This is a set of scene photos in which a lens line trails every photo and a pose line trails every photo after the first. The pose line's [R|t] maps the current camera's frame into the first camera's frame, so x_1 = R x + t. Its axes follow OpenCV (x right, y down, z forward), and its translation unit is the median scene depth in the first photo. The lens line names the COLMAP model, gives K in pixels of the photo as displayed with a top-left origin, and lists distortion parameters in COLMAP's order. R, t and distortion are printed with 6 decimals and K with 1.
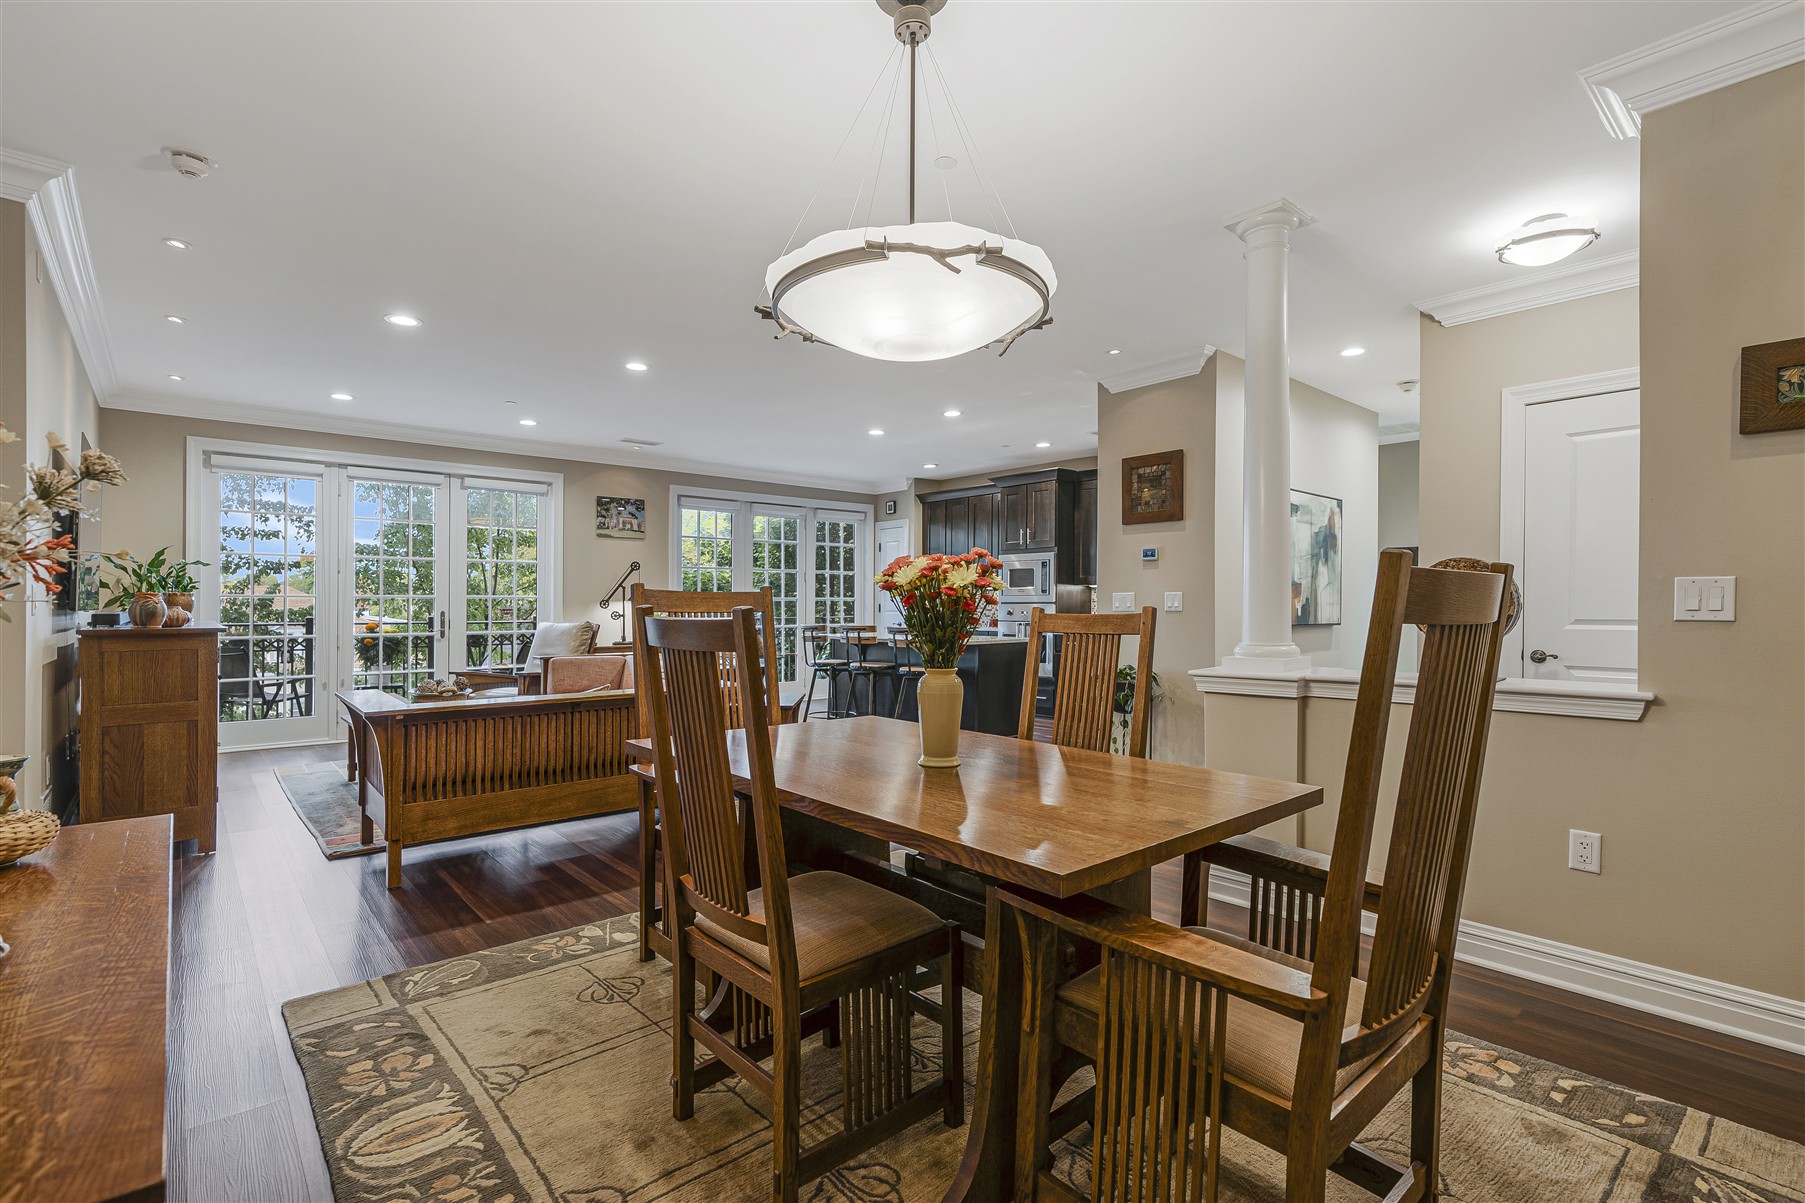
lens RADIAL K [[834.6, 0, 902.4], [0, 834.6, 607.9], [0, 0, 1]] dist [-0.001743, -0.000125]
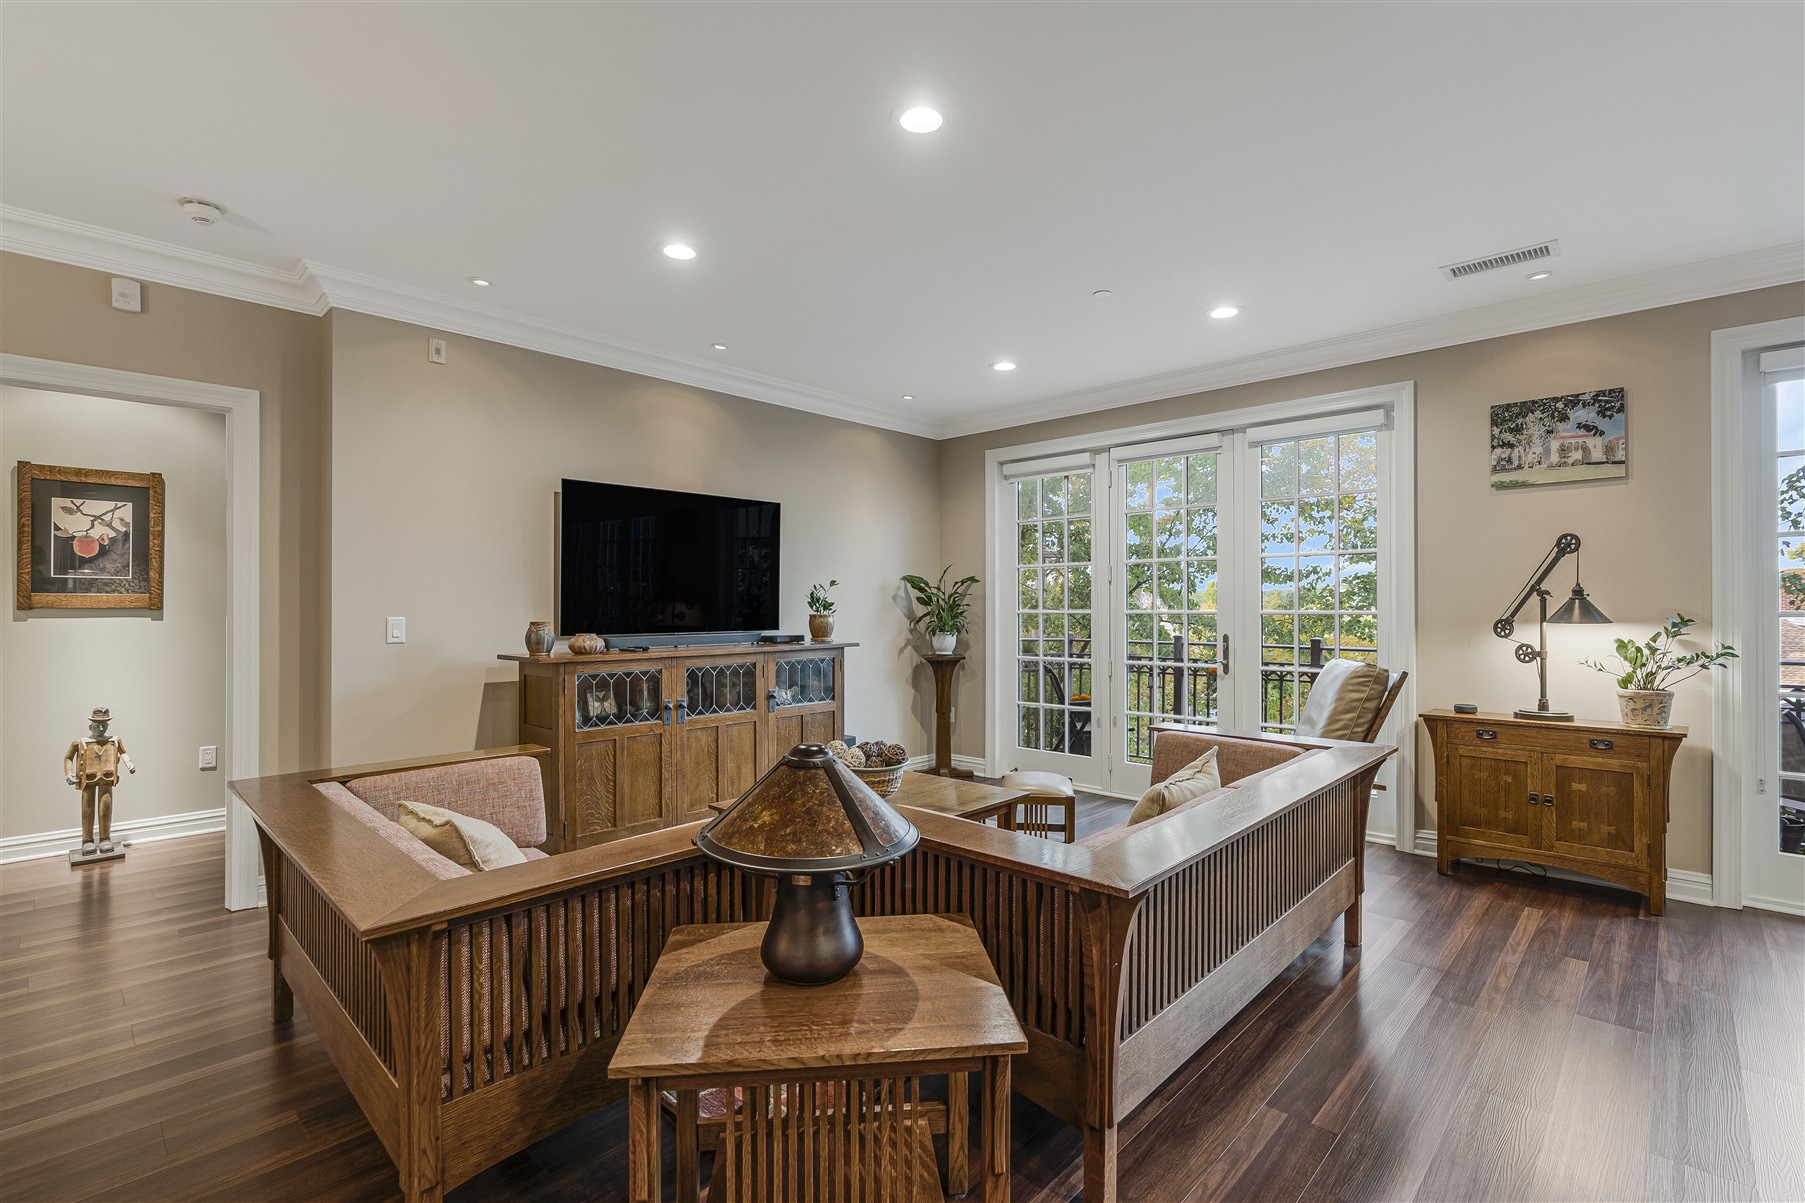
lens RADIAL K [[814.7, 0, 913.6], [0, 814.7, 604.2], [0, 0, 1]] dist [-0.002745, 0.000402]
pose [[0.096149, -0.003239, -0.995362, 0.077422], [-0.003248, 0.999988, -0.003568, -0.014937], [0.995362, 0.003576, 0.096138, 0.610573]]
